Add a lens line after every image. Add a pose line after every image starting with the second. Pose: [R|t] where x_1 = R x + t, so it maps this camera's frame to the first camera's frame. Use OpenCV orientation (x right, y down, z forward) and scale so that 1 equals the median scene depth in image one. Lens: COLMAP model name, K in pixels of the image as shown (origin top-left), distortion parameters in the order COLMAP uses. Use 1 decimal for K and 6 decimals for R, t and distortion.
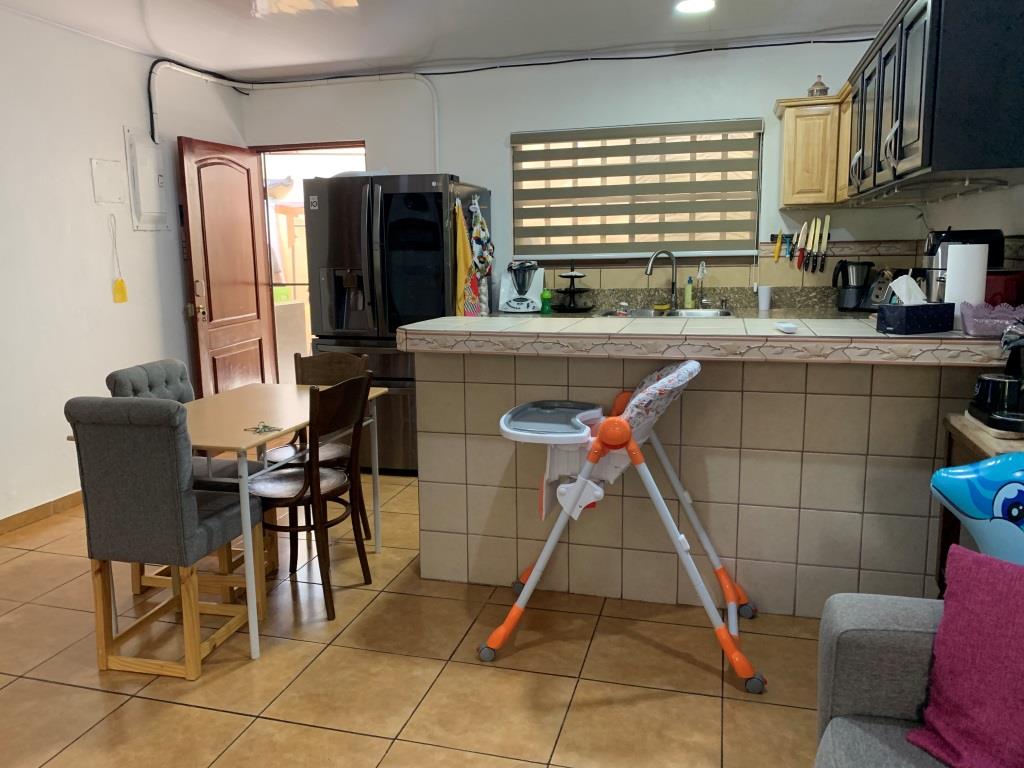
lens RADIAL K [[788.5, 0, 512.0], [0, 788.5, 384.0], [0, 0, 1]] dist [0.093714, -0.194894]
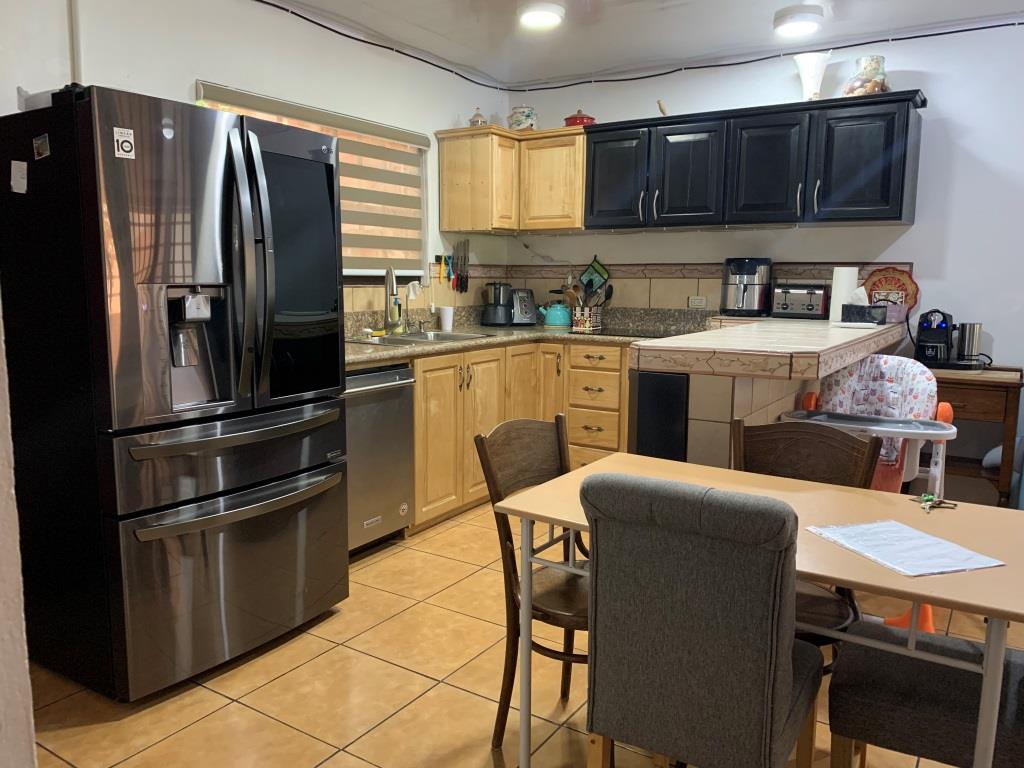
lens RADIAL K [[788.5, 0, 512.0], [0, 788.5, 384.0], [0, 0, 1]] dist [0.093714, -0.194894]
pose [[0.291154, -0.111828, 0.950118, -0.641323], [0.150362, 0.986150, 0.069992, -0.088020], [-0.944786, 0.122483, 0.303936, 0.662316]]
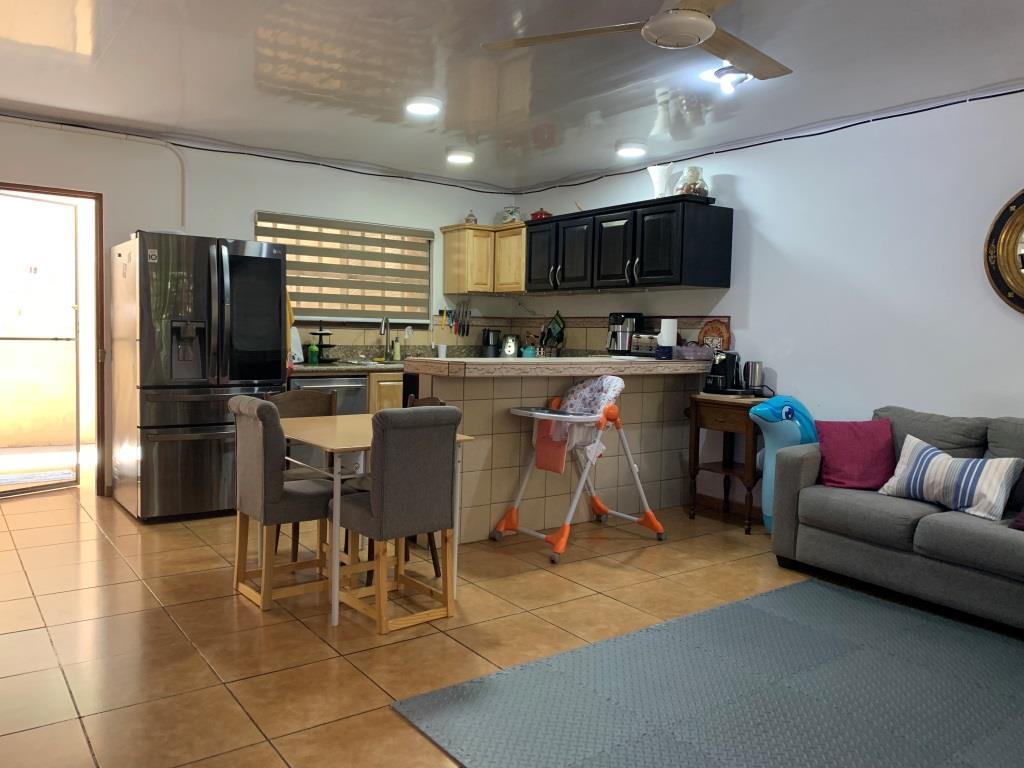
lens RADIAL K [[788.5, 0, 512.0], [0, 788.5, 384.0], [0, 0, 1]] dist [0.093714, -0.194894]
pose [[0.607272, -0.025135, 0.794097, -0.786441], [0.103546, 0.993478, -0.047738, 0.031869], [-0.787718, 0.111215, 0.605914, 0.035551]]
